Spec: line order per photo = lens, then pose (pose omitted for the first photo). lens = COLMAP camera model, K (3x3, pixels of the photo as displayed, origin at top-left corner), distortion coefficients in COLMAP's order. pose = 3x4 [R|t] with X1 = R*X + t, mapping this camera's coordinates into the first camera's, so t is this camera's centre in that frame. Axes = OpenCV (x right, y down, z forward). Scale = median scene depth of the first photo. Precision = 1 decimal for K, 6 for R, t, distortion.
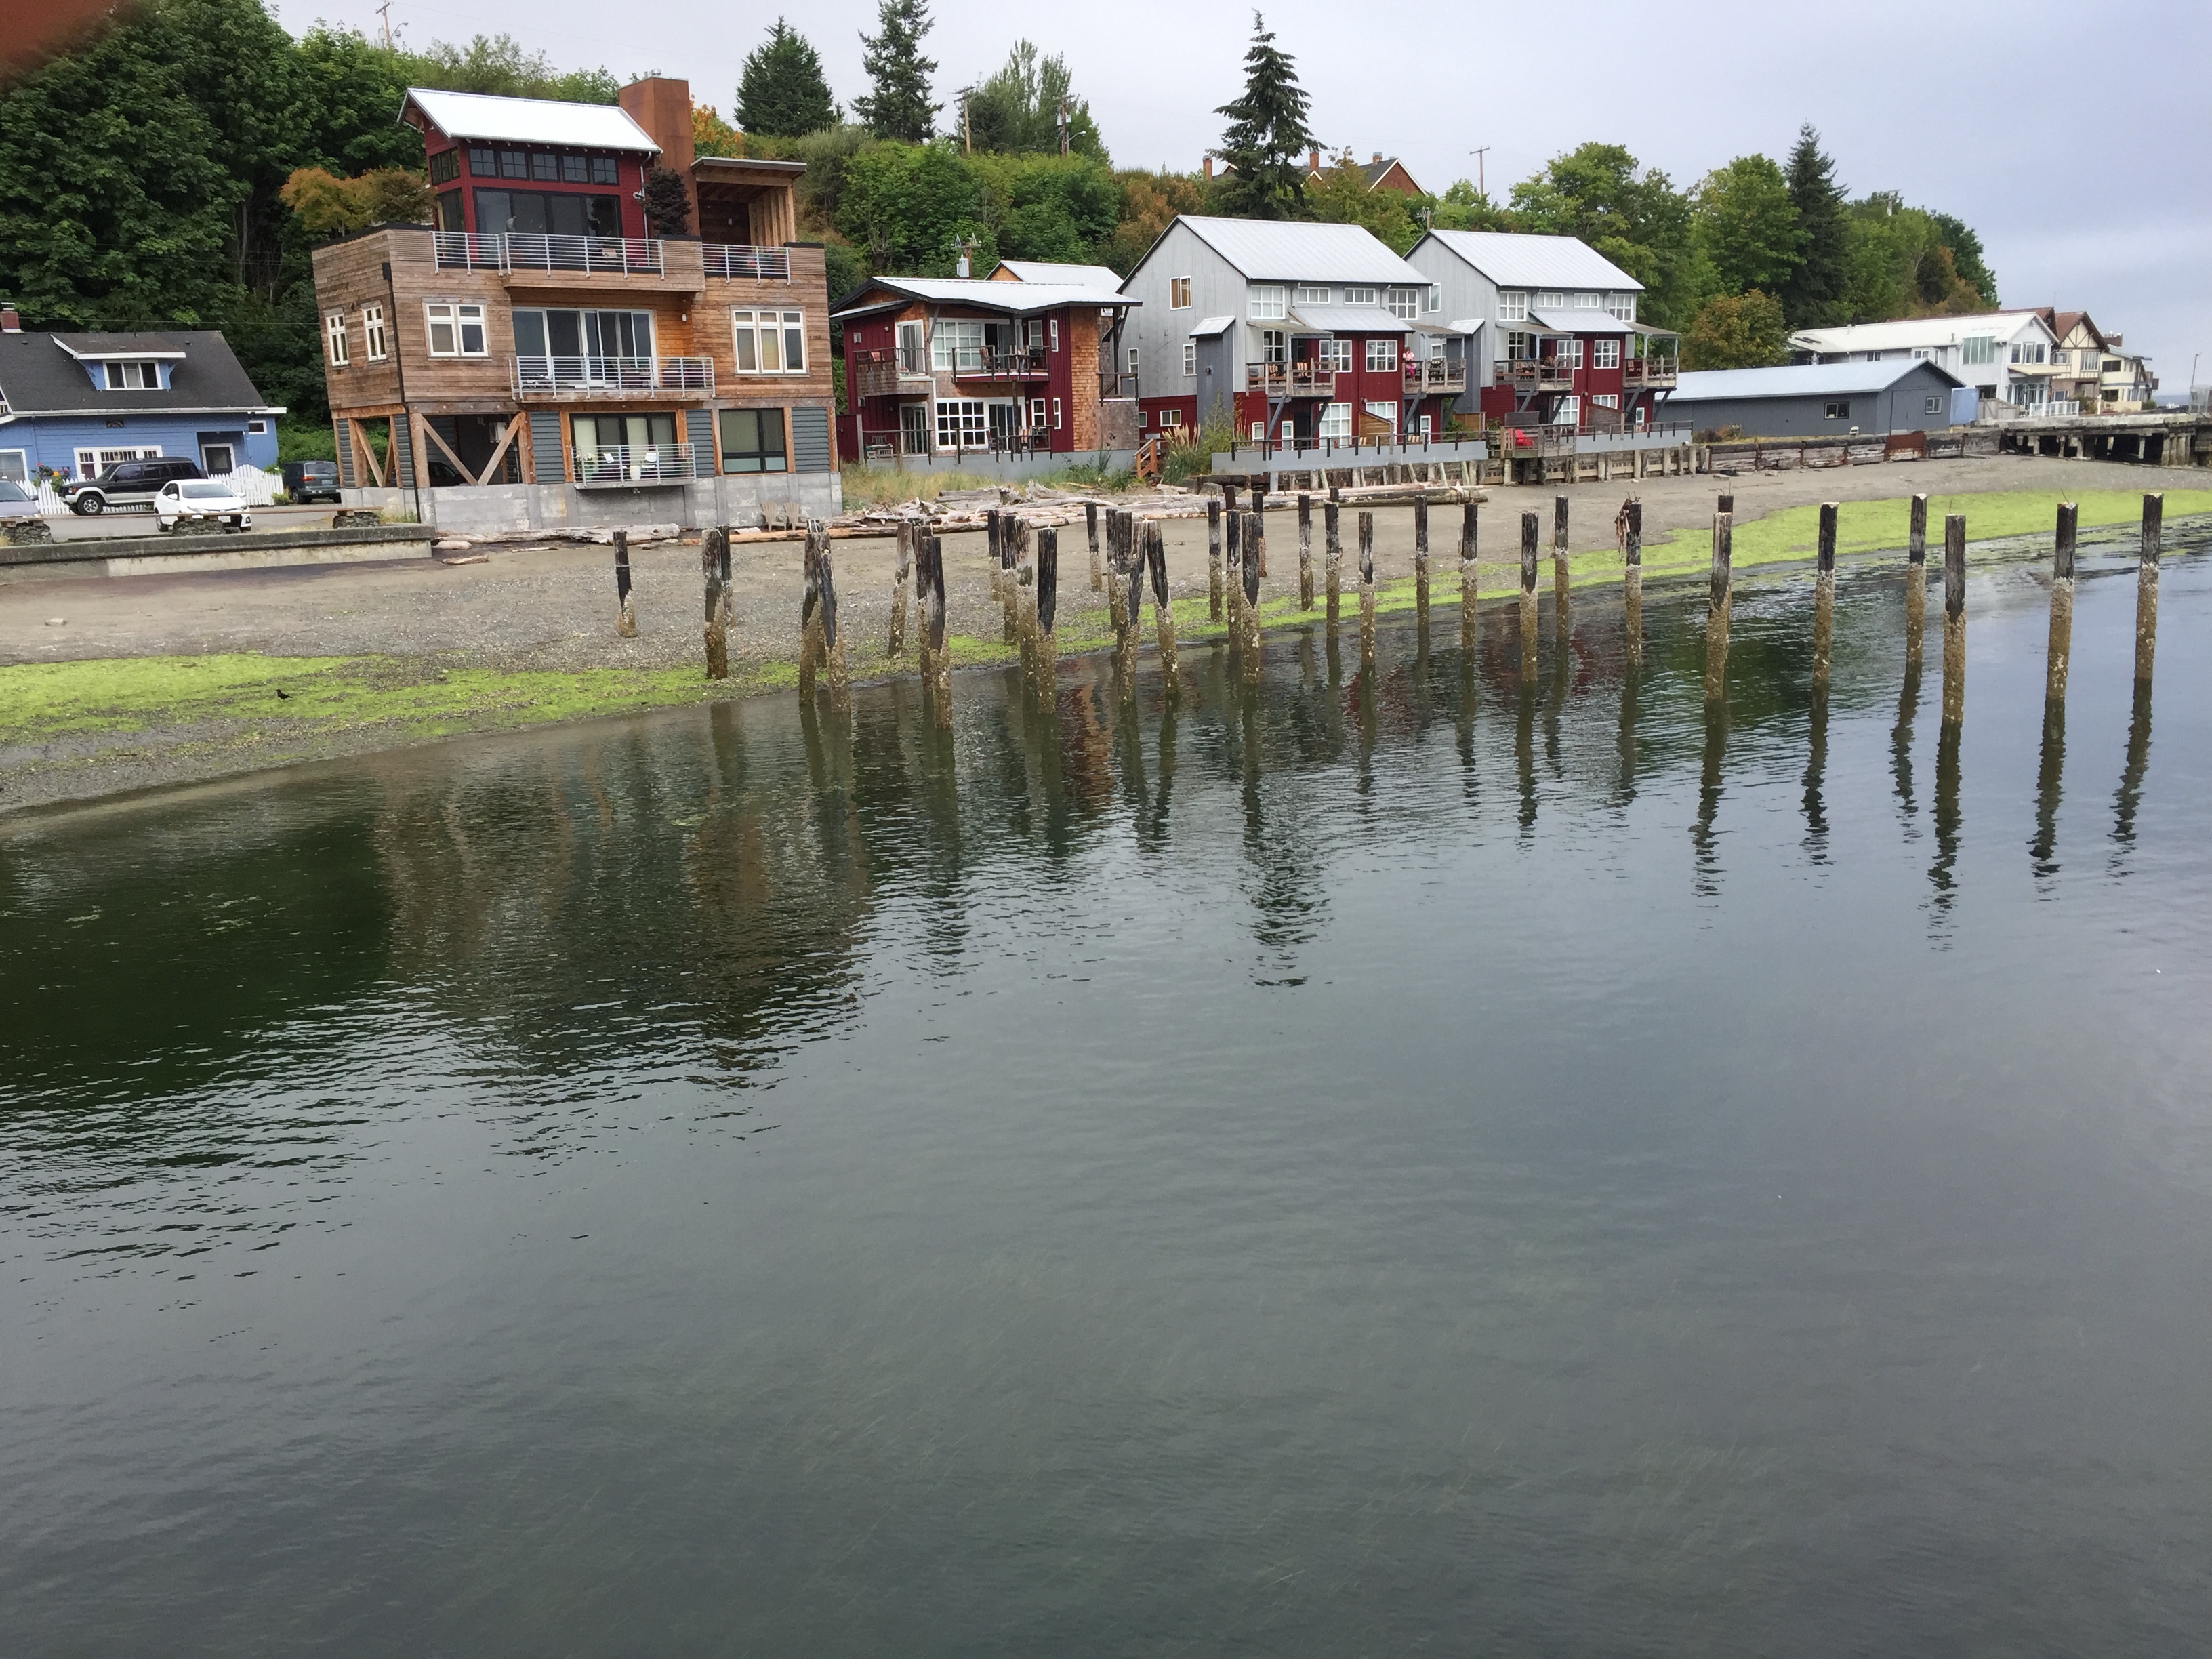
lens RADIAL K [[1857.1, 0, 1112.6], [0, 1857.1, 841.4], [0, 0, 1]] dist [0.060795, -0.034704]
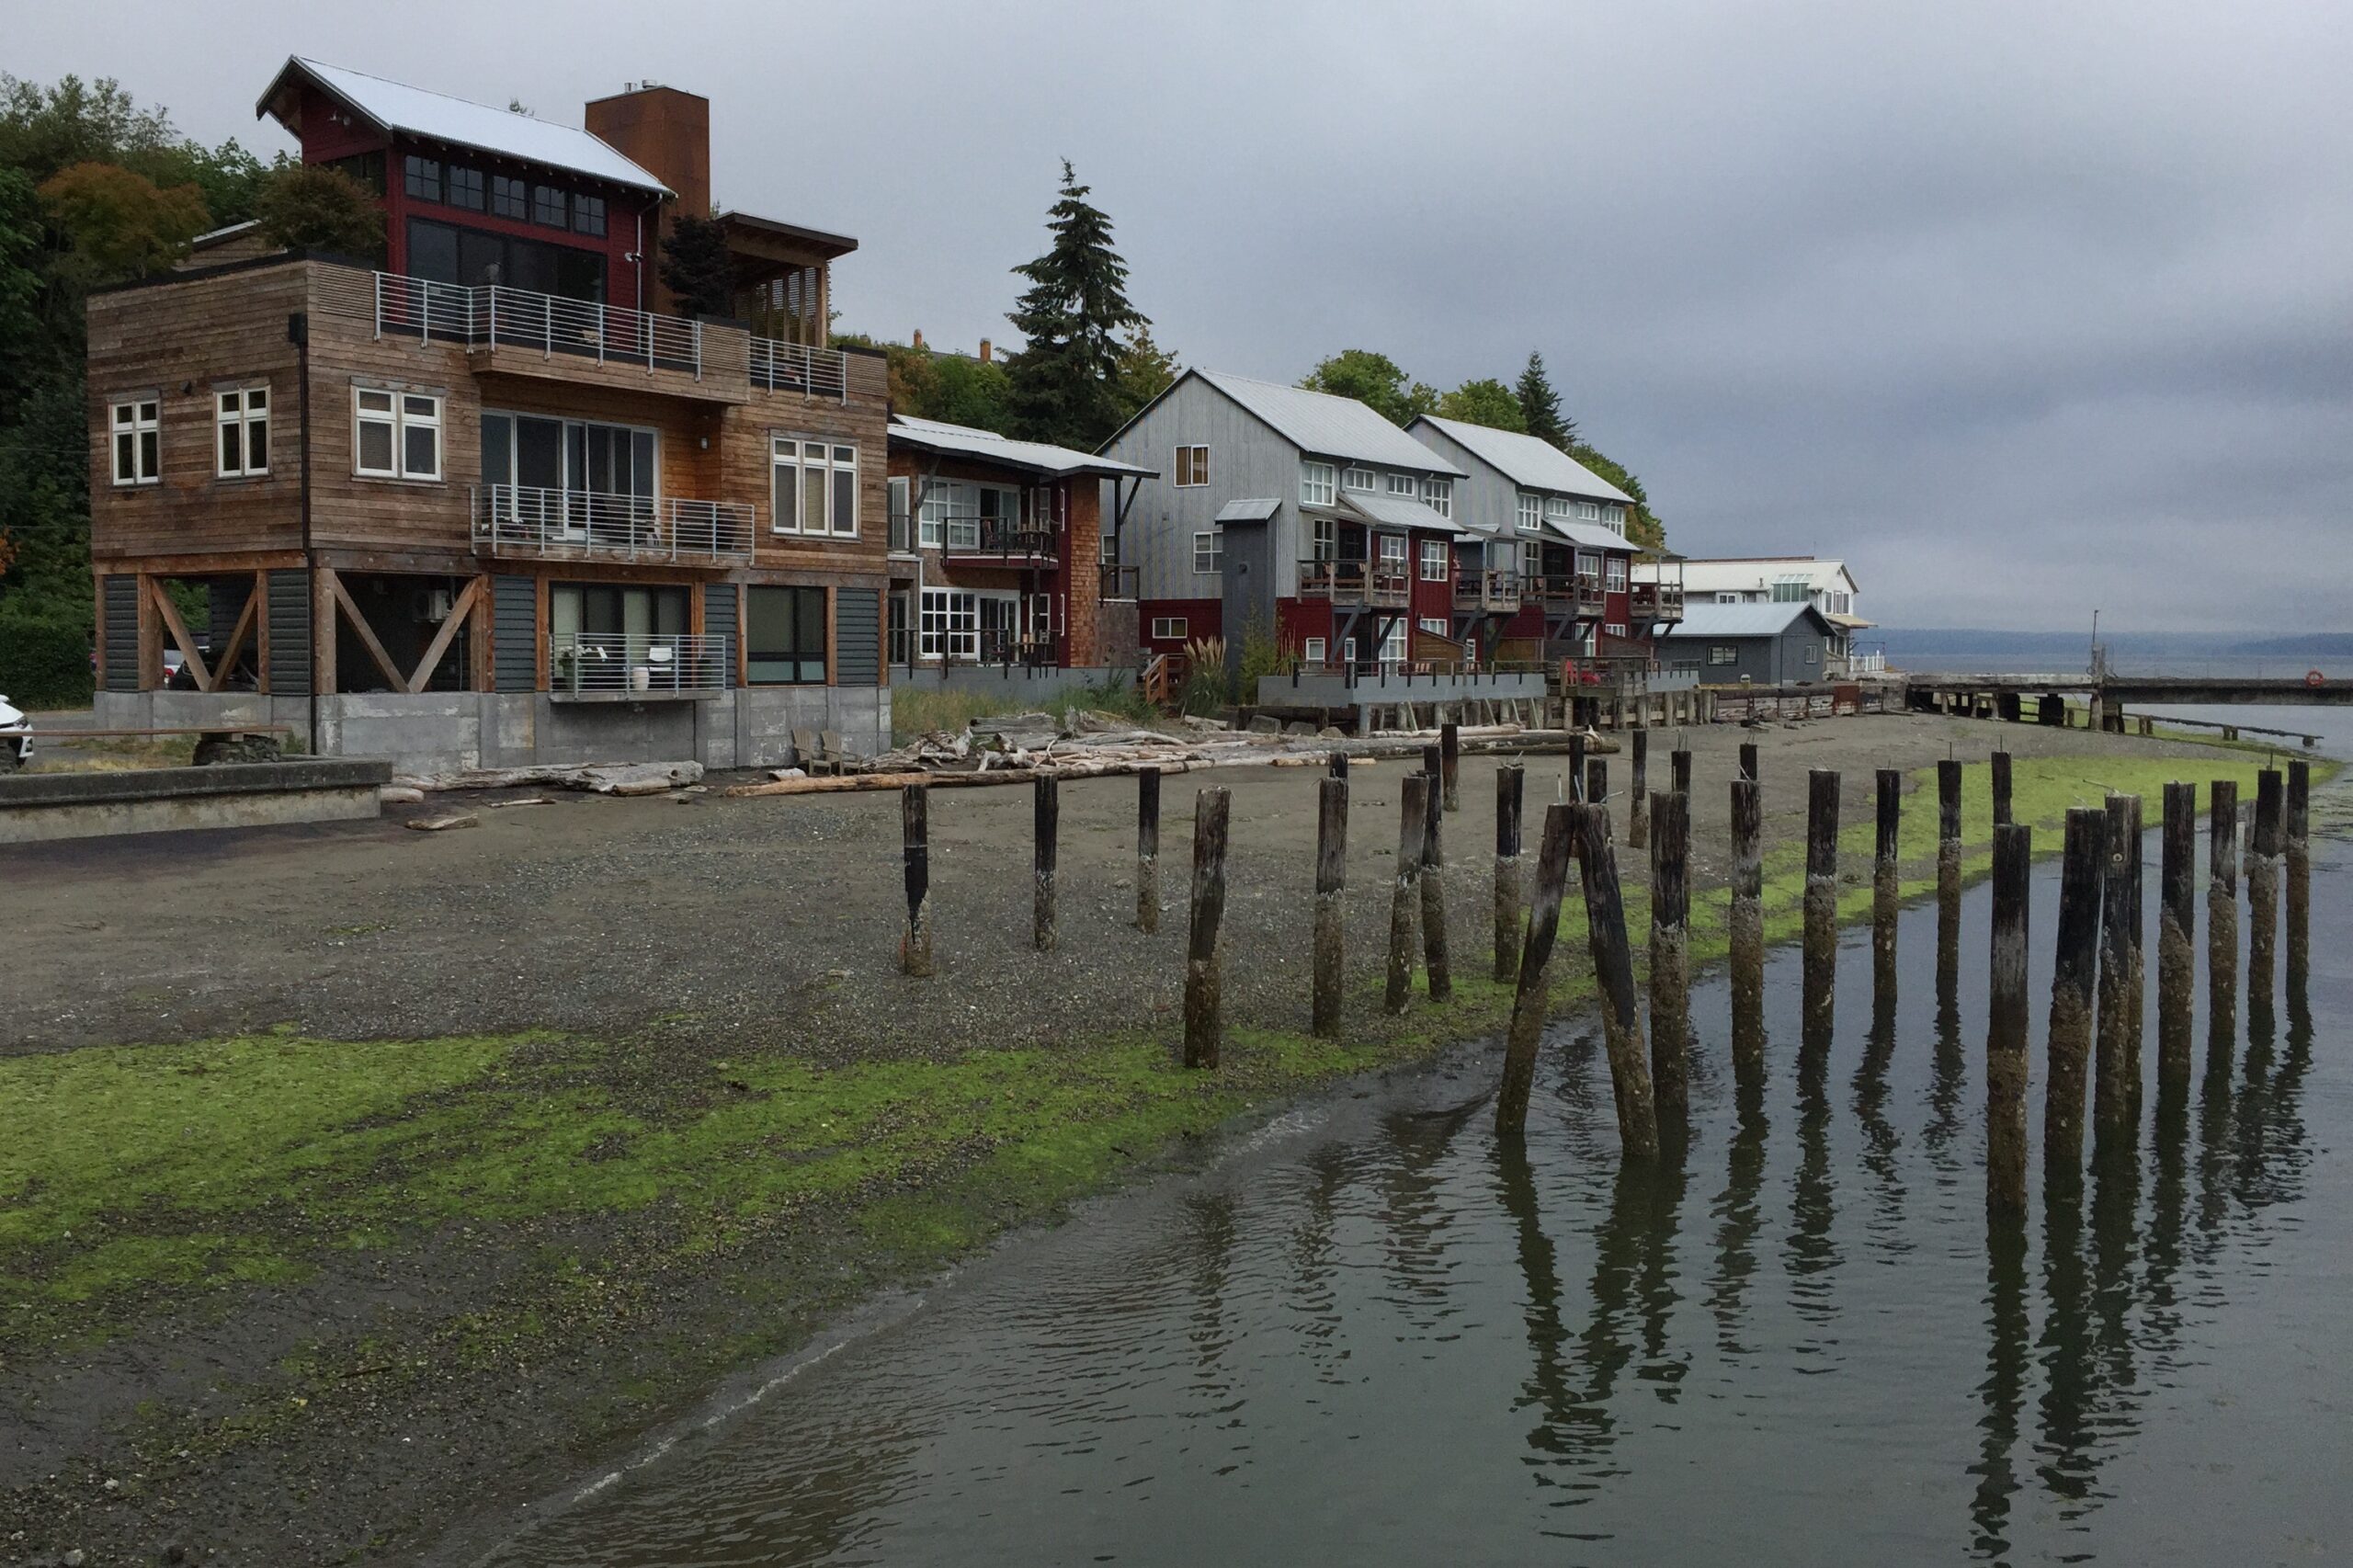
lens RADIAL K [[2133.6, 0, 1172.1], [0, 2133.6, 771.8], [0, 0, 1]] dist [0.030564, 0.004048]
pose [[0.965526, 0.022037, 0.259371, -0.252367], [0.020302, 0.987000, -0.159432, -0.048805], [-0.259513, 0.159202, 0.952527, 0.274382]]
